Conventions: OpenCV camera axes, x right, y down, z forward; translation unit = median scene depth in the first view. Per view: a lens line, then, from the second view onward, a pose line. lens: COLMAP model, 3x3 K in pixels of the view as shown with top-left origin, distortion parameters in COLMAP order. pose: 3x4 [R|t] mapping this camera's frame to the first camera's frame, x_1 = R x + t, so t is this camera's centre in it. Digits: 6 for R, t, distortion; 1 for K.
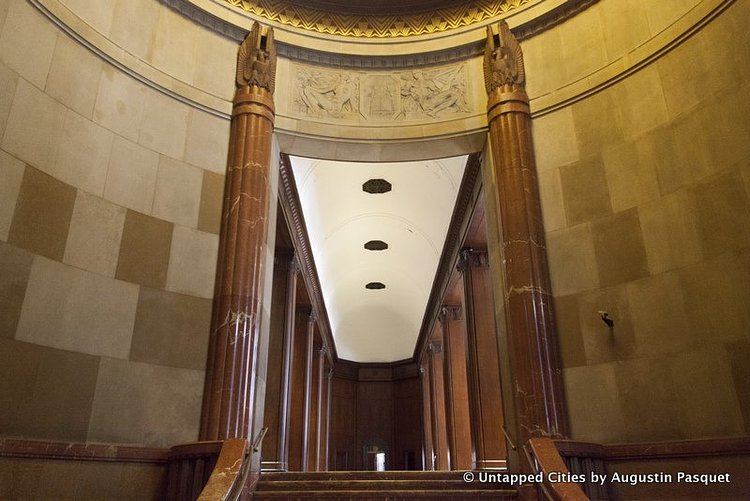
lens RADIAL K [[591.0, 0, 376.8], [0, 591.0, 251.2], [0, 0, 1]] dist [0.024255, -0.004209]
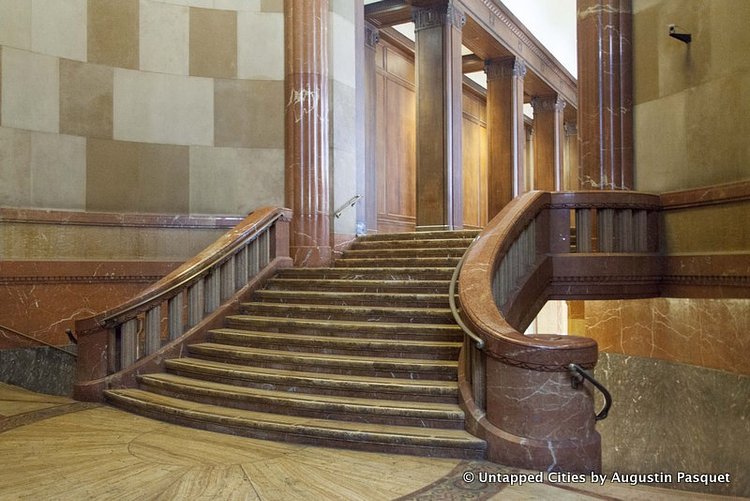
lens RADIAL K [[648.9, 0, 375.1], [0, 648.9, 250.3], [0, 0, 1]] dist [0.011822, -0.010108]
pose [[0.864384, -0.012111, -0.502687, 0.469825], [0.196313, 0.928500, 0.315197, 0.032894], [0.462927, -0.371135, 0.804958, 0.048737]]
